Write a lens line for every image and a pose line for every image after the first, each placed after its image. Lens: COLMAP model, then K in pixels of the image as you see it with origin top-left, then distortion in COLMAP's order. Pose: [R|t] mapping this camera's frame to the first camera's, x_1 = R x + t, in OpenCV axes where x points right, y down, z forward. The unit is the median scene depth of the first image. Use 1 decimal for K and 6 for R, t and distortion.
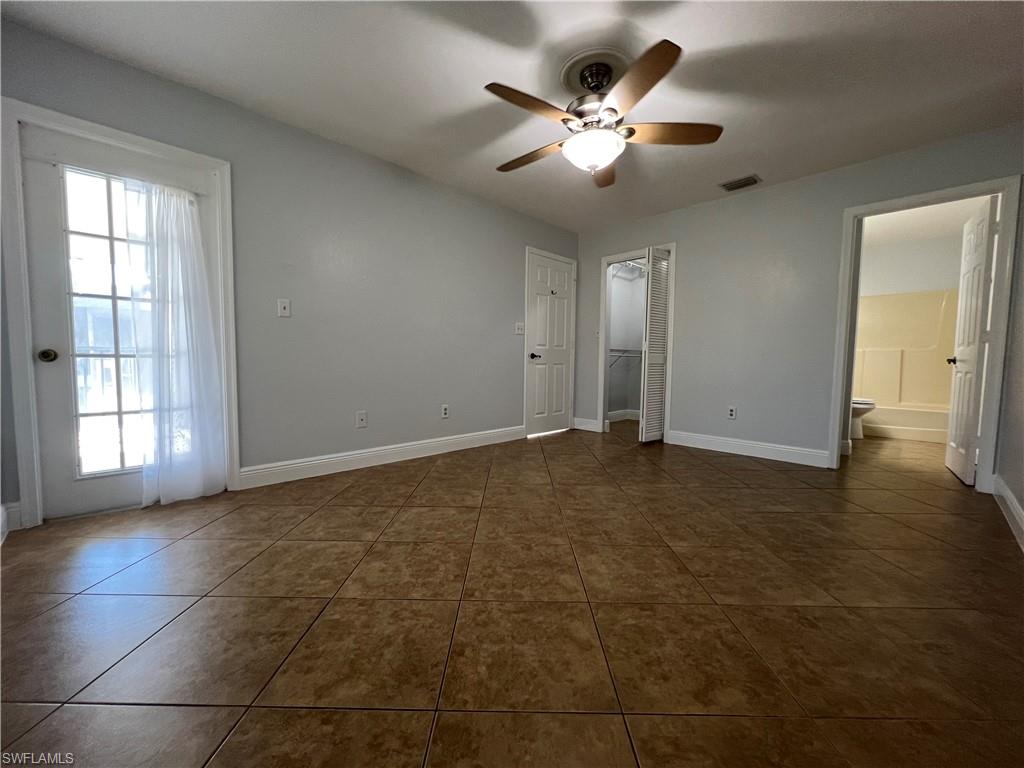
lens RADIAL K [[406.4, 0, 512.6], [0, 406.4, 386.1], [0, 0, 1]] dist [0.001866, 0.000392]
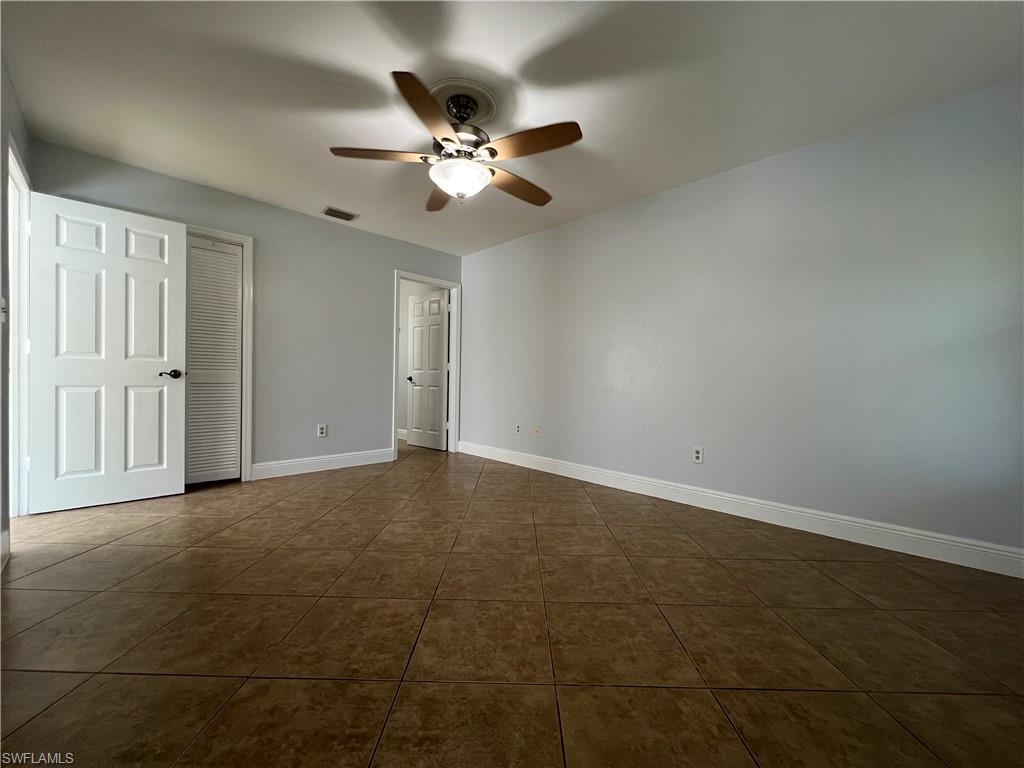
lens RADIAL K [[406.4, 0, 512.6], [0, 406.4, 386.1], [0, 0, 1]] dist [0.001866, 0.000392]
pose [[0.007445, -0.025166, 0.999656, -0.958096], [0.044339, 0.998708, 0.024812, -0.101985], [-0.998989, 0.044139, 0.008551, 1.038168]]
